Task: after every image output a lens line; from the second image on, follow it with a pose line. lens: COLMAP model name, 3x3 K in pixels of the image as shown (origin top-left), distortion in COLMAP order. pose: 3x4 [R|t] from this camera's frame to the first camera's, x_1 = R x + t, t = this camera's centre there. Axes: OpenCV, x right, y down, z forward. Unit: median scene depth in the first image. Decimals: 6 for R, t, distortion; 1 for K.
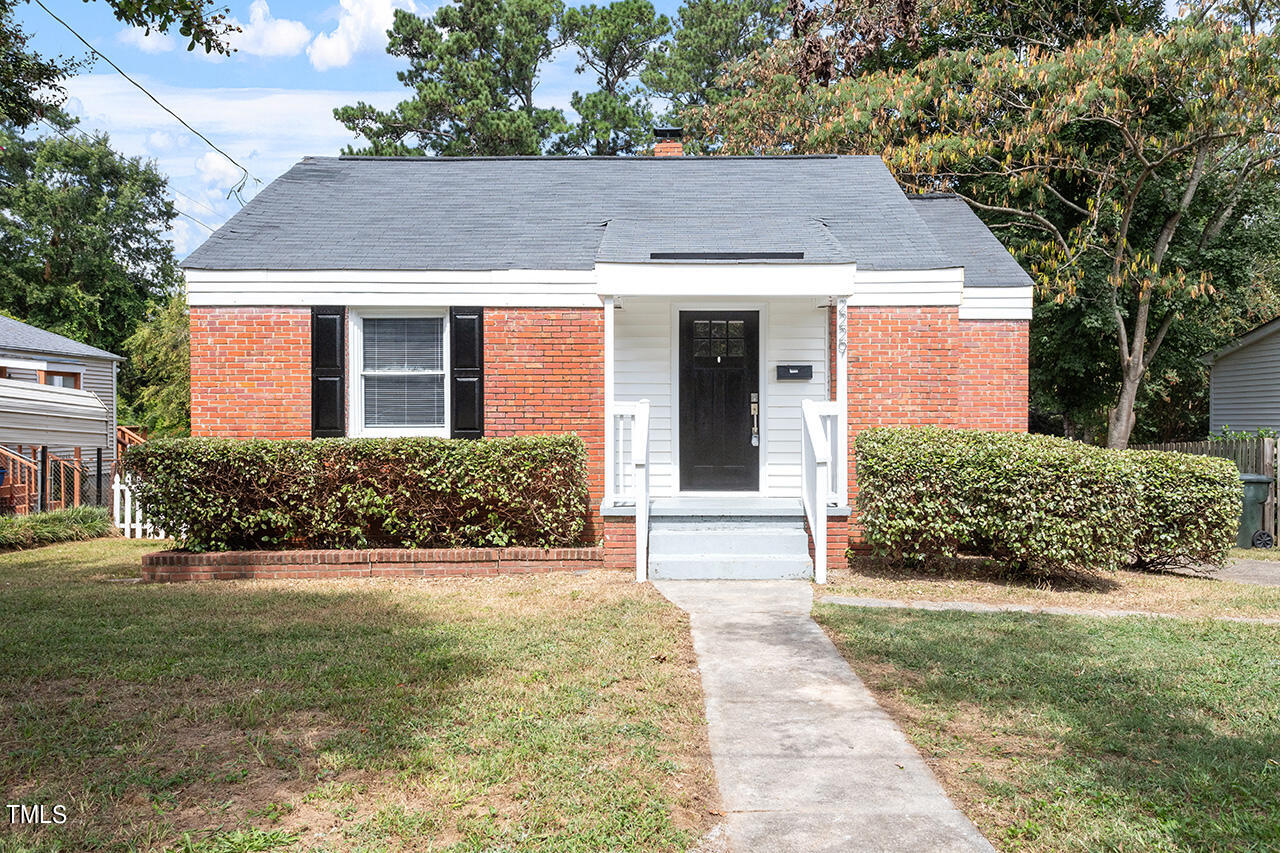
lens RADIAL K [[991.4, 0, 651.5], [0, 991.4, 429.6], [0, 0, 1]] dist [0.033241, 0.013357]
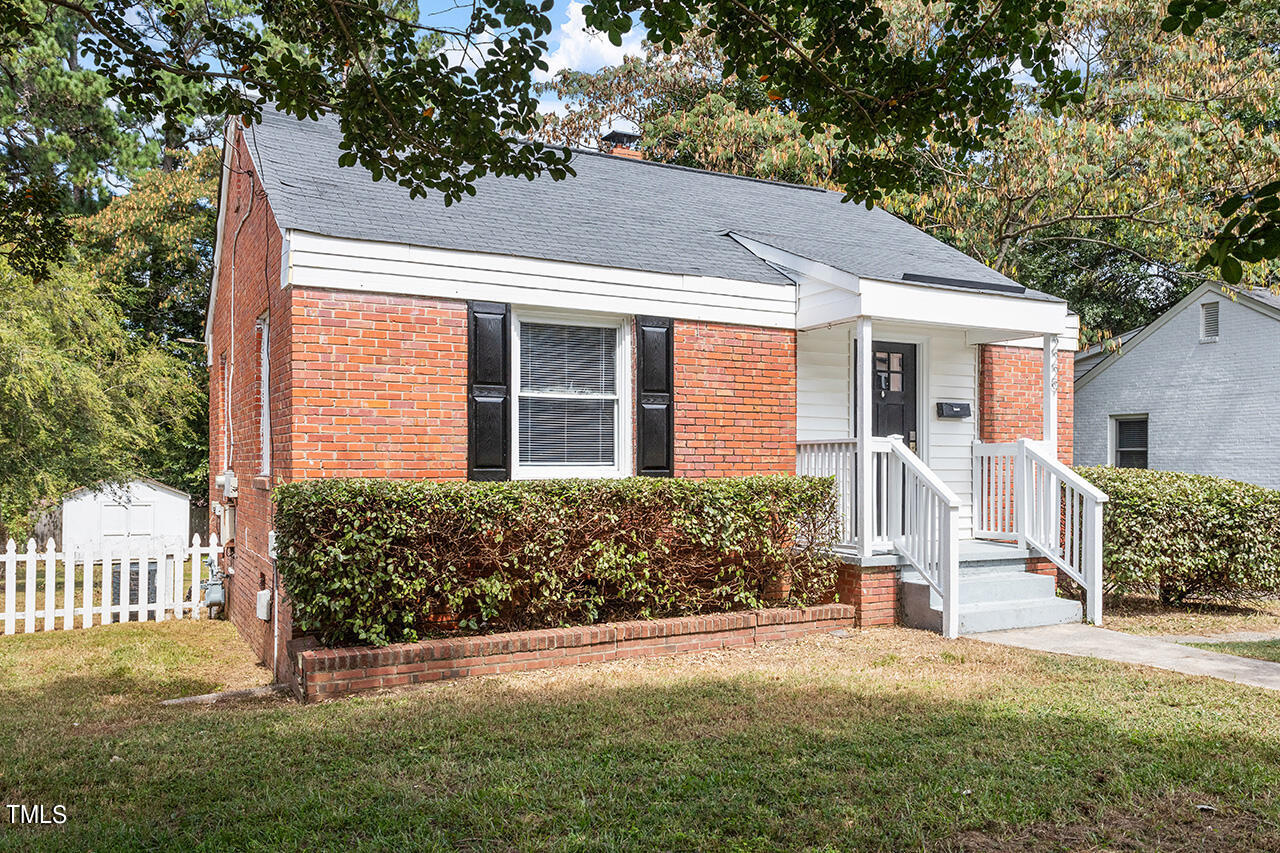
lens RADIAL K [[991.4, 0, 668.9], [0, 991.4, 475.7], [0, 0, 1]] dist [0.033241, 0.013357]
pose [[0.873944, -0.001416, 0.486025, -0.570583], [-0.001177, 0.999987, 0.005030, 0.001620], [-0.486025, -0.004968, 0.873931, 0.285493]]
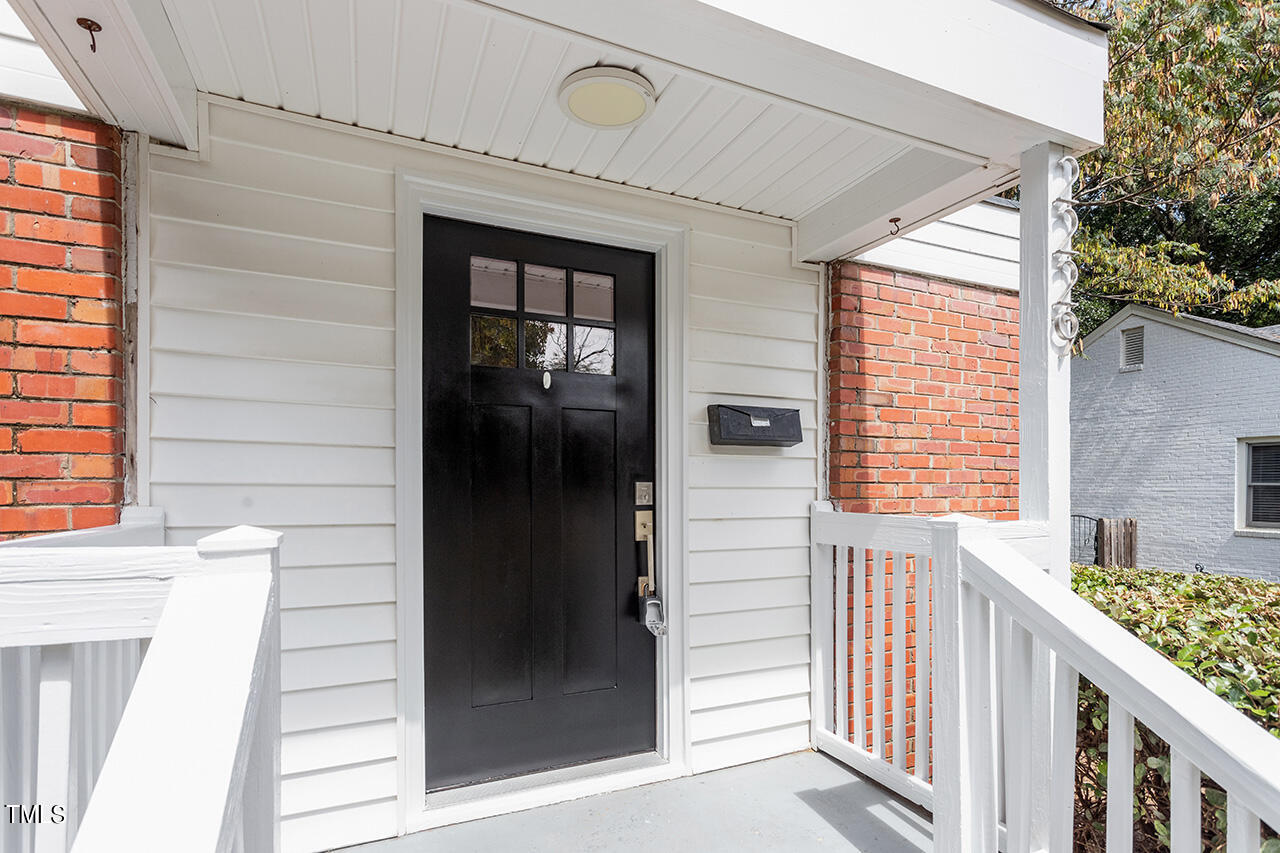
lens RADIAL K [[614.0, 0, 646.0], [0, 614.0, 488.9], [0, 0, 1]] dist [0.001539, 0.002786]
pose [[0.910277, 0.001595, 0.413996, 0.012208], [-0.002868, 0.999993, 0.002451, -0.034826], [-0.413989, -0.003419, 0.910275, 0.807077]]
